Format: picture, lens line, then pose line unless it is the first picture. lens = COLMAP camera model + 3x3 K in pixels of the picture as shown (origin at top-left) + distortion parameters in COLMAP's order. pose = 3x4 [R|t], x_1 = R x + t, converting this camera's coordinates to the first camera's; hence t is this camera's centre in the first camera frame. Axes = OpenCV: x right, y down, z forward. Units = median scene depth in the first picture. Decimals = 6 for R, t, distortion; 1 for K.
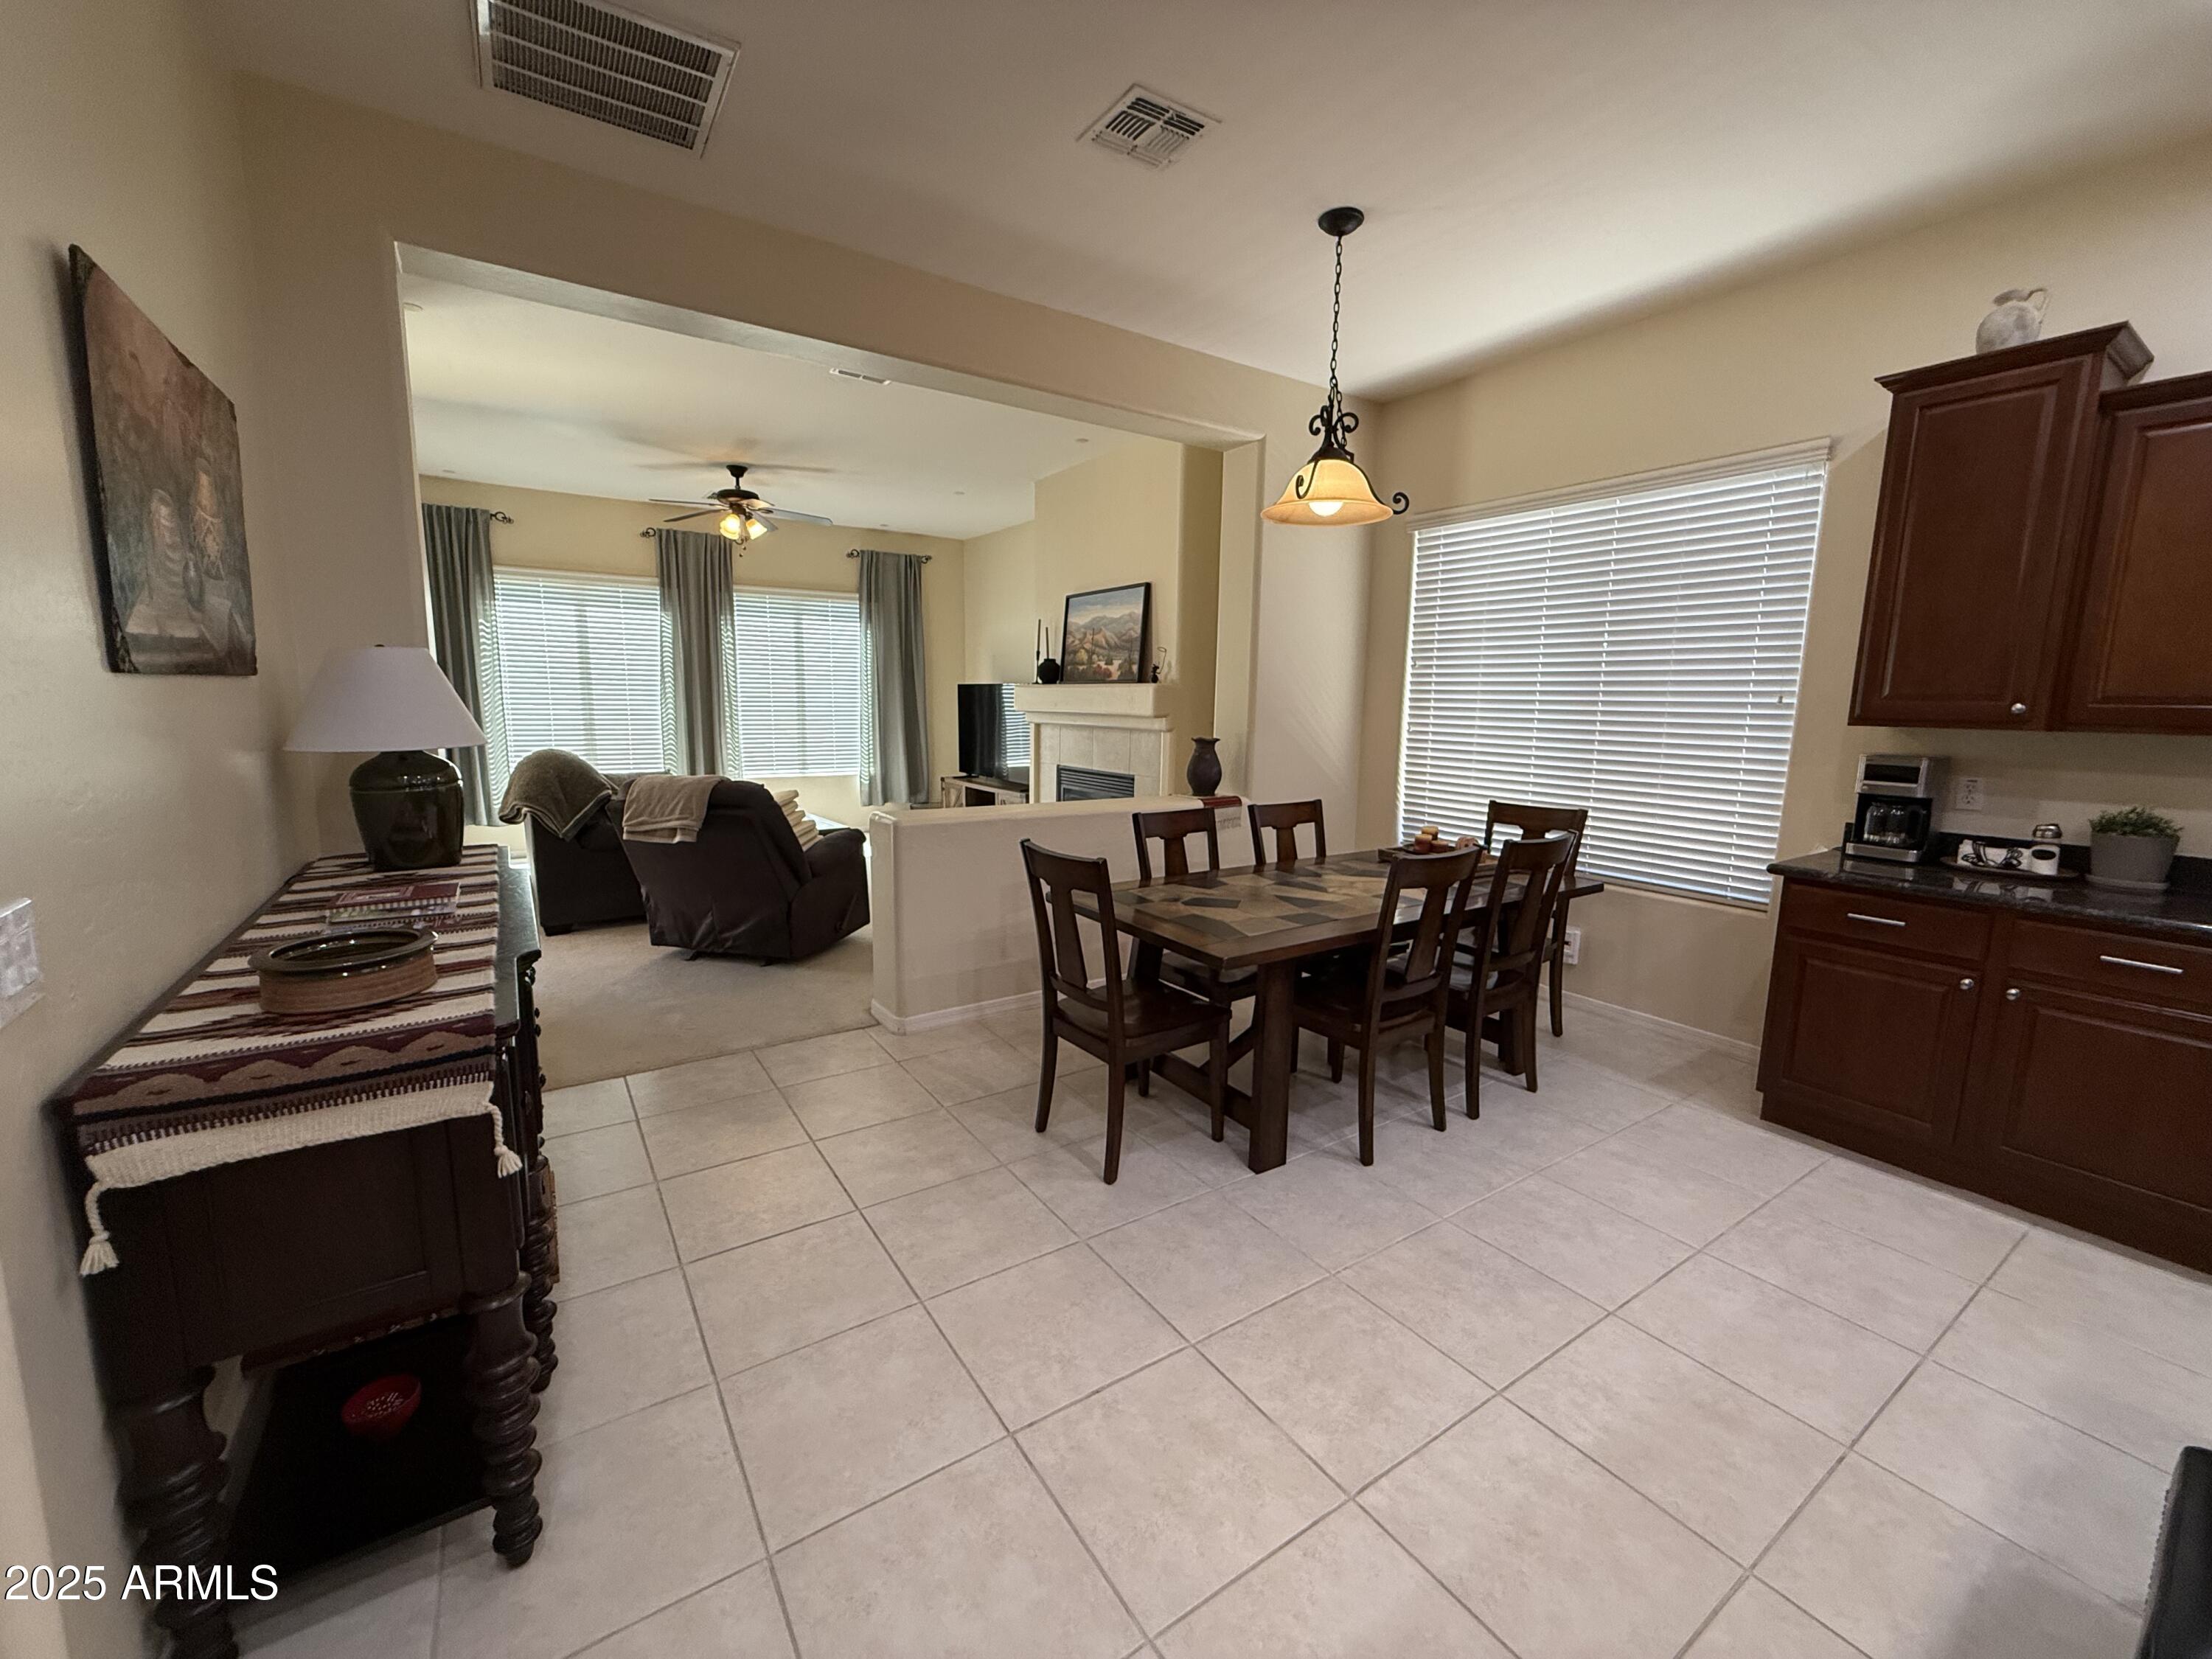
lens RADIAL K [[882.7, 0, 1103.9], [0, 882.7, 828.6], [0, 0, 1]] dist [0.001060, -0.000130]
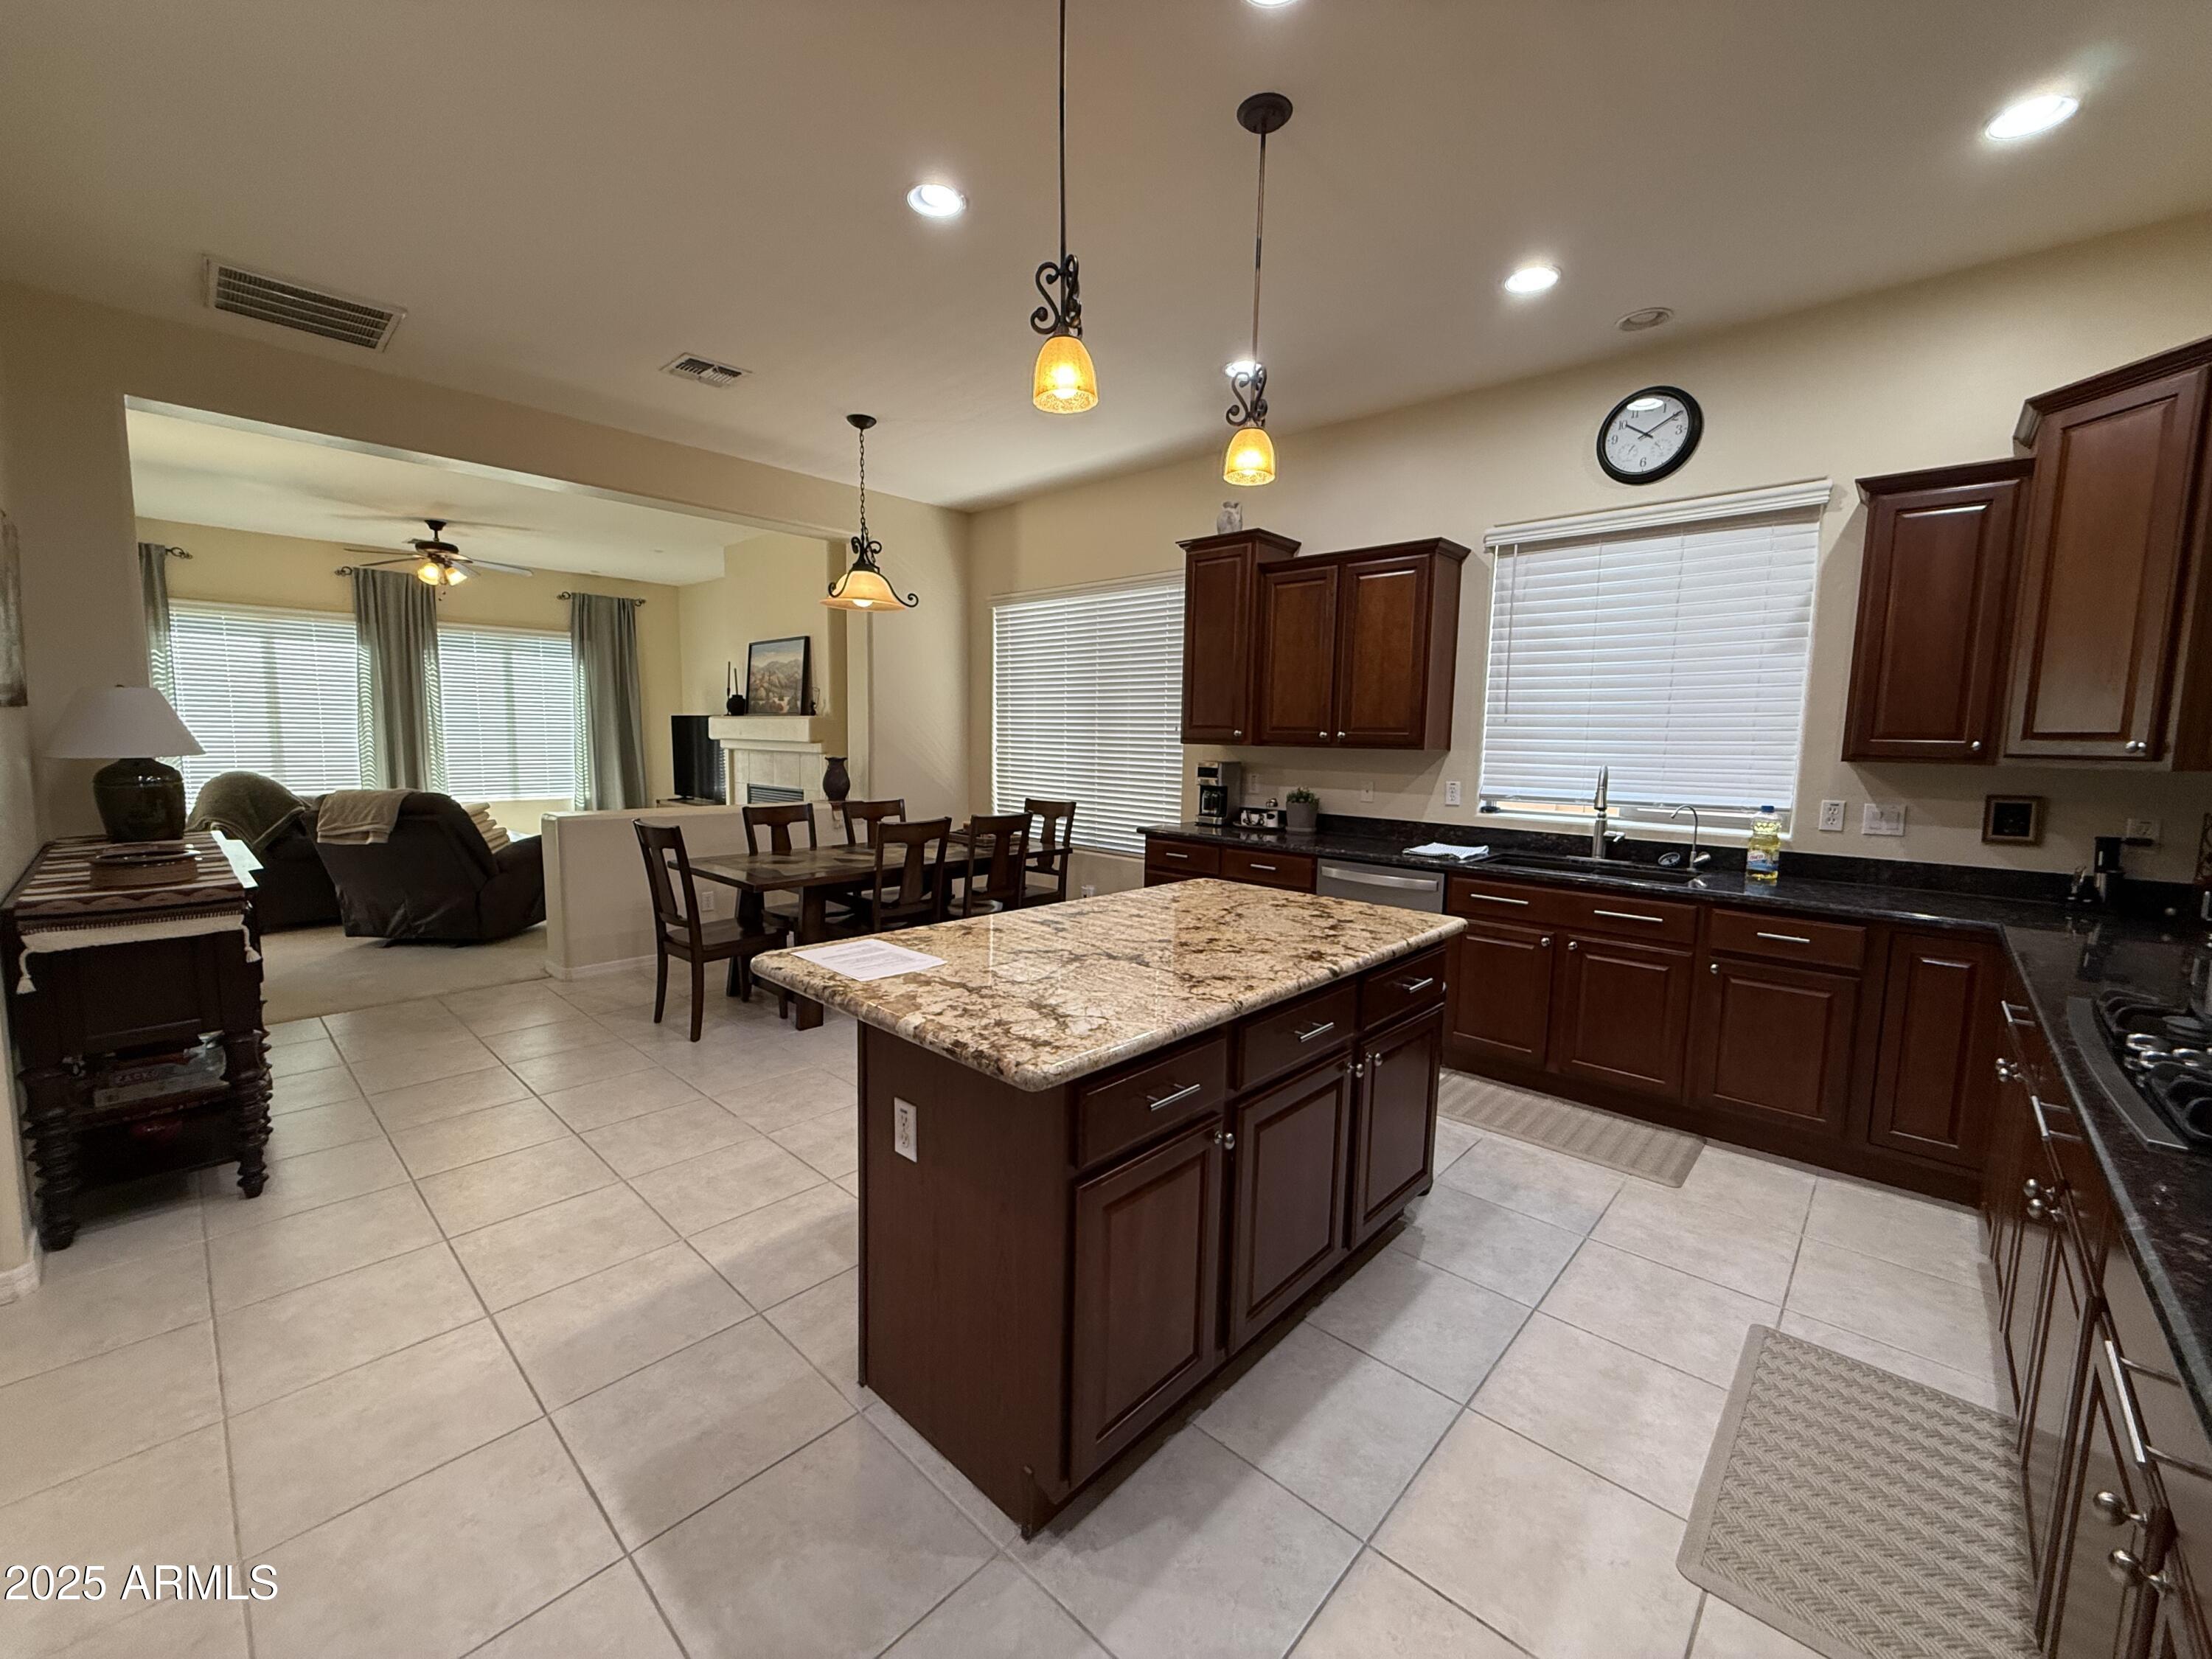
lens RADIAL K [[882.7, 0, 1101.2], [0, 882.7, 828.8], [0, 0, 1]] dist [0.001060, -0.000130]
pose [[0.973437, -0.022246, 0.227871, 0.227709], [0.030649, 0.998972, -0.033401, 0.069493], [-0.226894, 0.039498, 0.973118, -0.427038]]
